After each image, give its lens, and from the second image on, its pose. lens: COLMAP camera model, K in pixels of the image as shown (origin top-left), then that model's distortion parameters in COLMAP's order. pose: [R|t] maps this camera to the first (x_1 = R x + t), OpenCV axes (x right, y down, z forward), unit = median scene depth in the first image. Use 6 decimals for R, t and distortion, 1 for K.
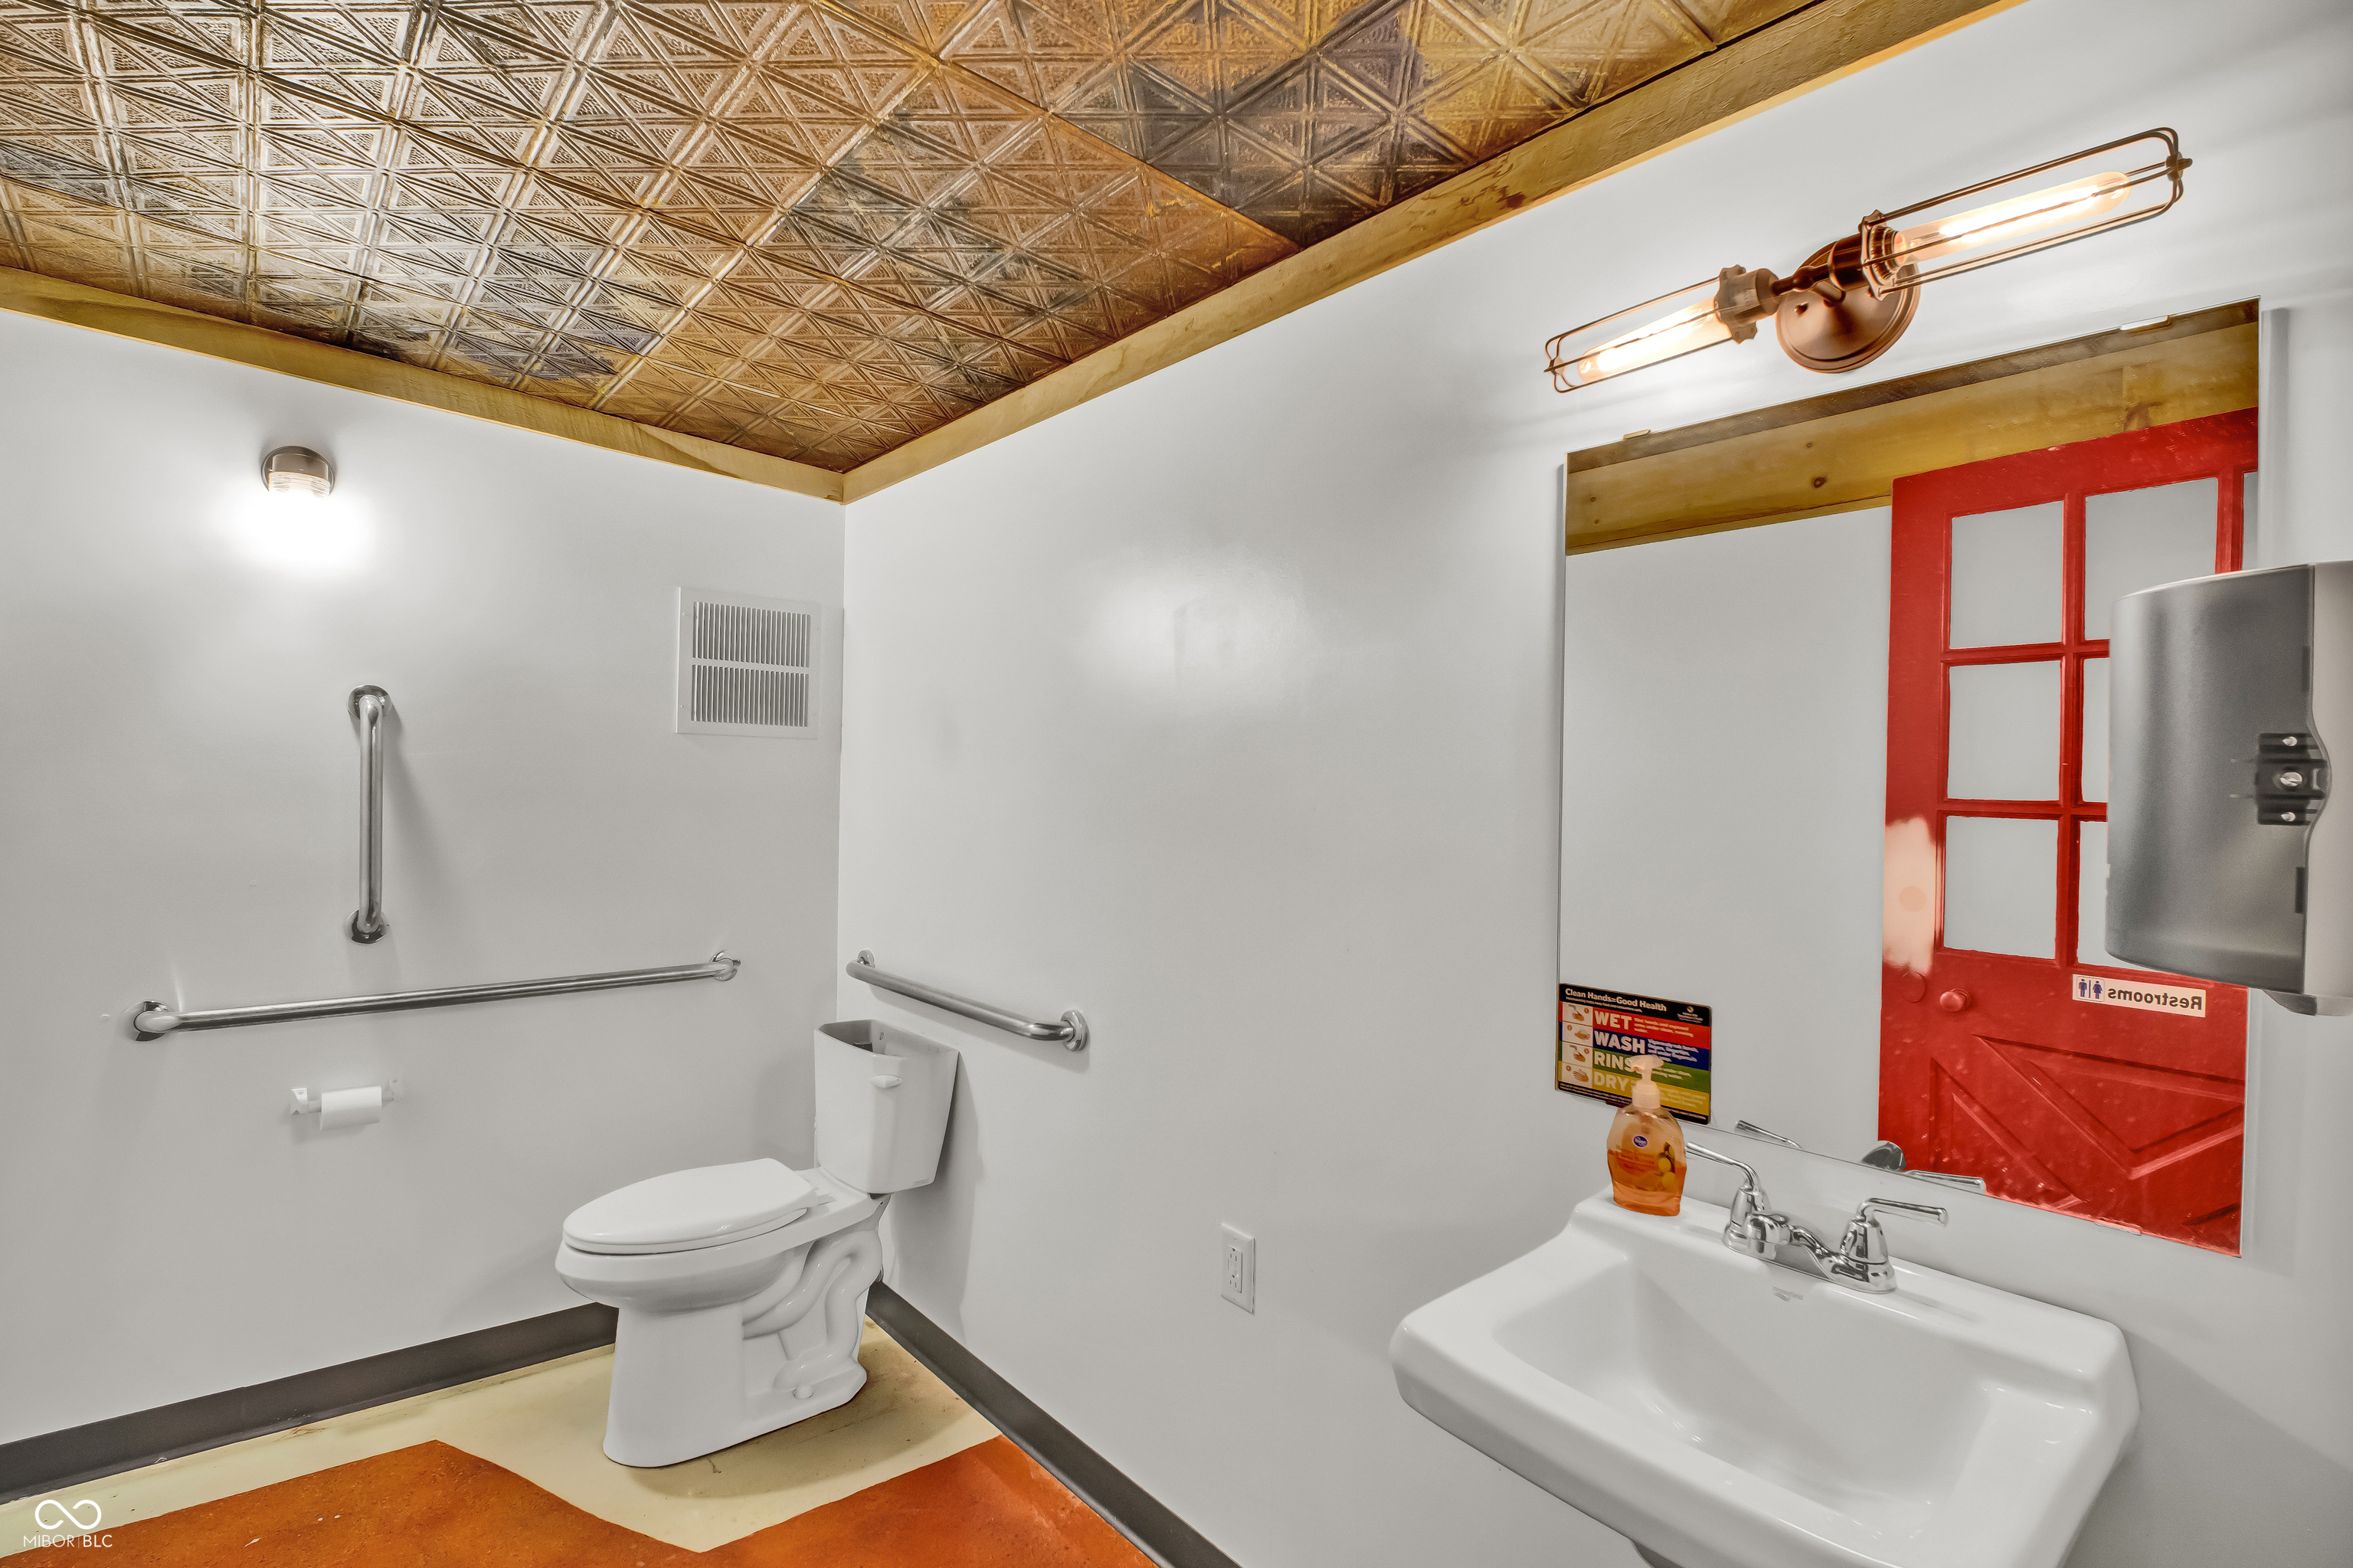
lens RADIAL K [[1122.9, 0, 1174.6], [0, 1122.9, 796.5], [0, 0, 1]] dist [-0.011225, -0.003136]
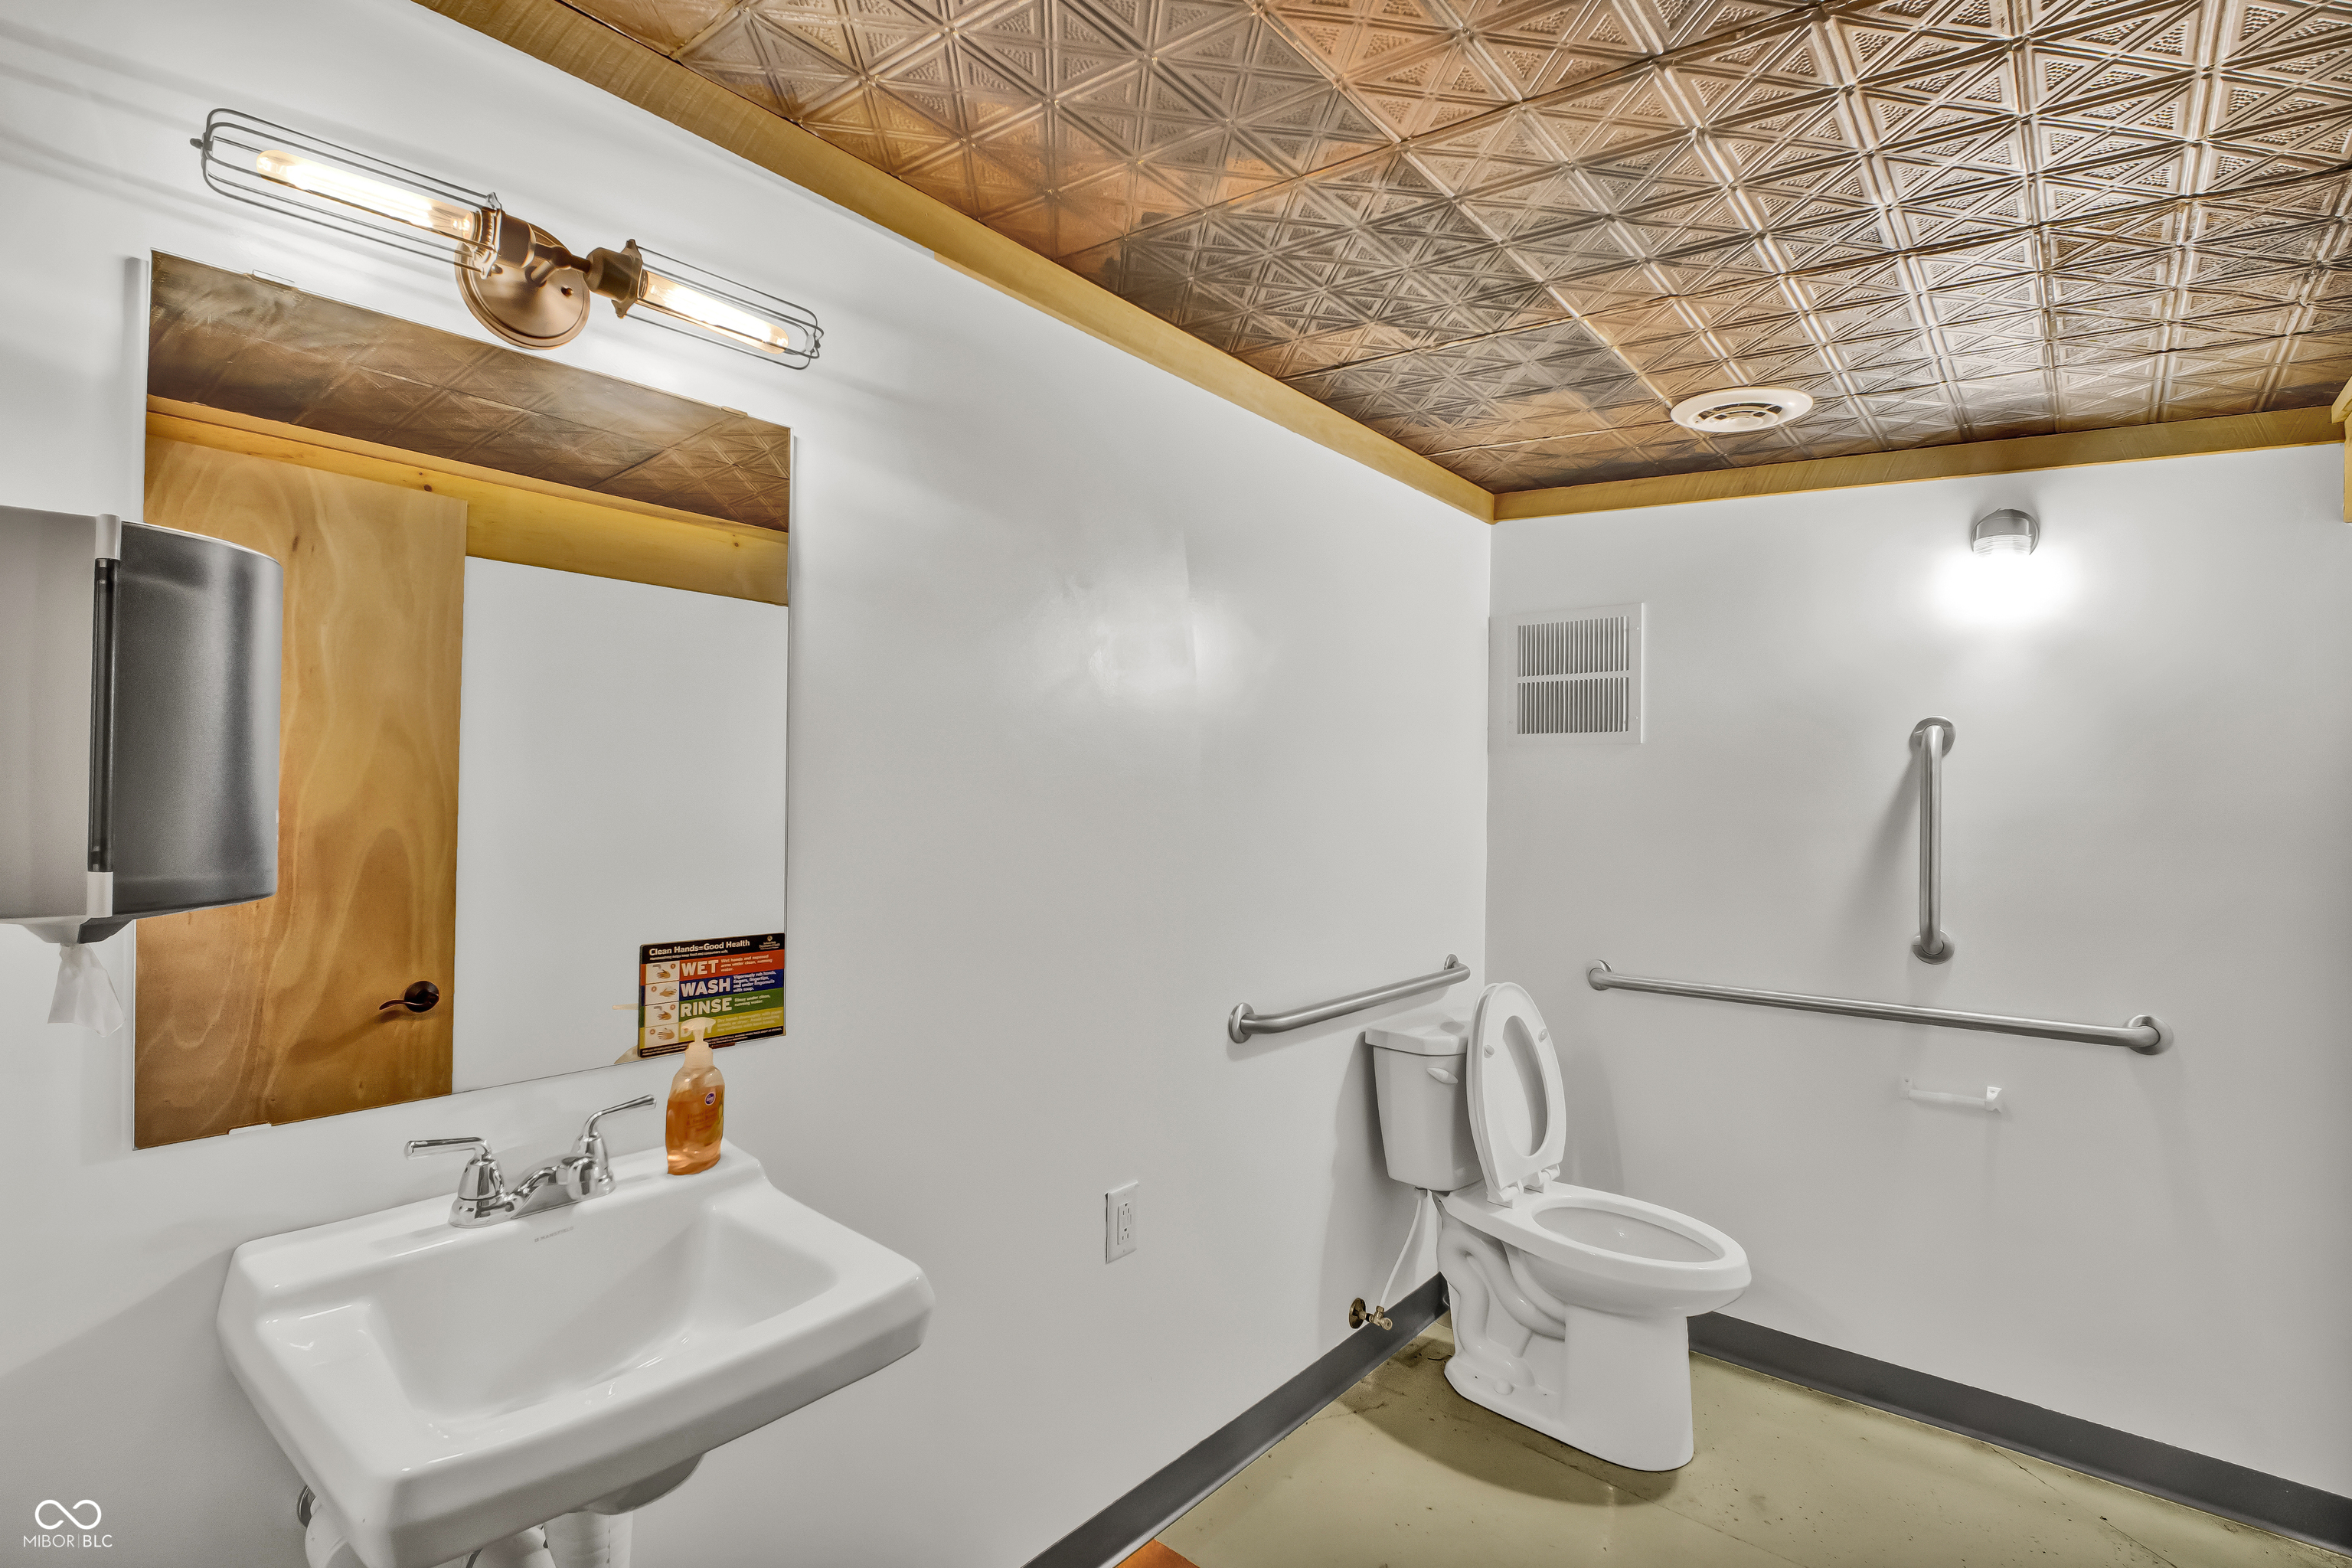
lens RADIAL K [[1122.4, 0, 1174.2], [0, 1122.4, 781.5], [0, 0, 1]] dist [-0.011225, -0.003136]
pose [[-0.211426, -0.002926, 0.977390, -0.691917], [-0.014654, 0.999893, -0.000177, 0.022821], [-0.977284, -0.014360, -0.211446, 0.786368]]
